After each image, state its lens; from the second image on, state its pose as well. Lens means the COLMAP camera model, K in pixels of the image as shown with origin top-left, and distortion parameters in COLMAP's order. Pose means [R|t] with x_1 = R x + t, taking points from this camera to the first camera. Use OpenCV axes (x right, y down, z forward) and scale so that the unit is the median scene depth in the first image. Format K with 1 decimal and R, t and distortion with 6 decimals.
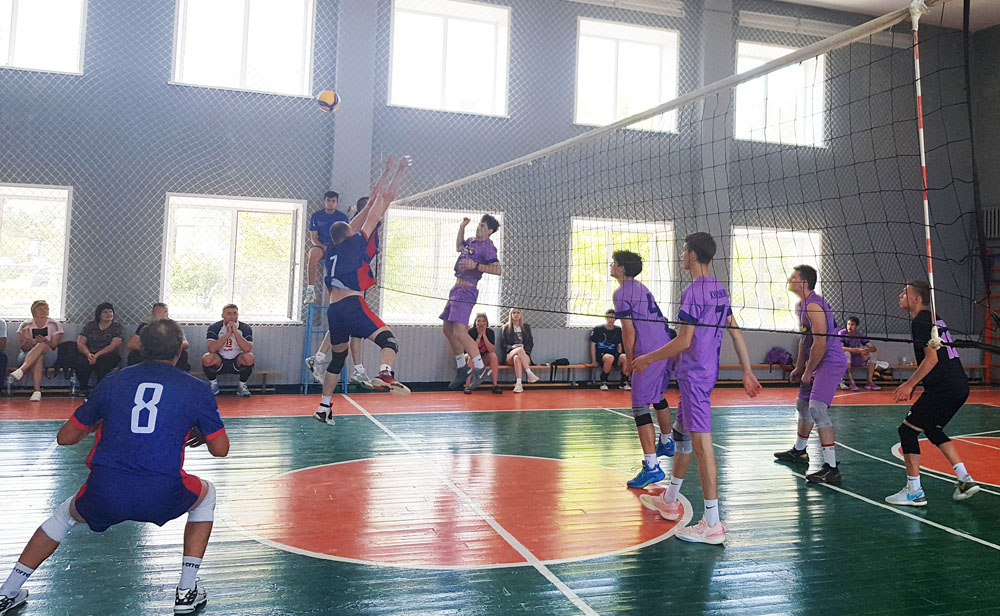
lens RADIAL K [[927.4, 0, 560.5], [0, 927.4, 236.2], [0, 0, 1]] dist [0.019040, 0.000000]
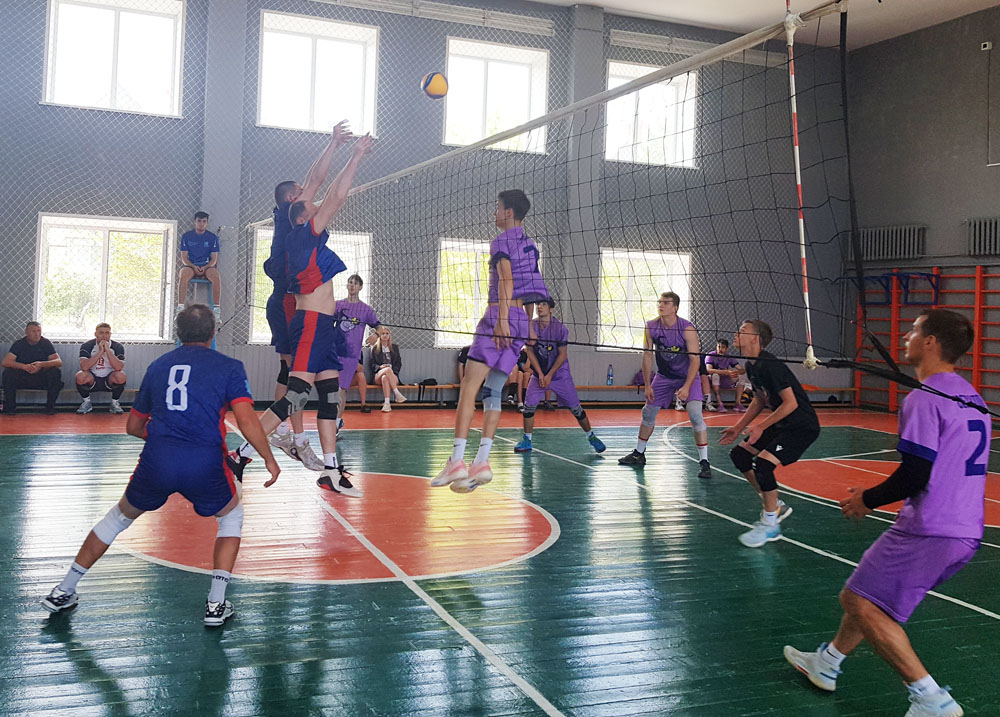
lens RADIAL K [[882.7, 0, 524.9], [0, 882.7, 296.7], [0, 0, 1]] dist [0.019792, 0.019191]
pose [[0.999639, 0.004696, -0.026444, 0.129480], [-0.003741, 0.999343, 0.036053, 0.007819], [0.026596, -0.035941, 0.999000, 0.046912]]
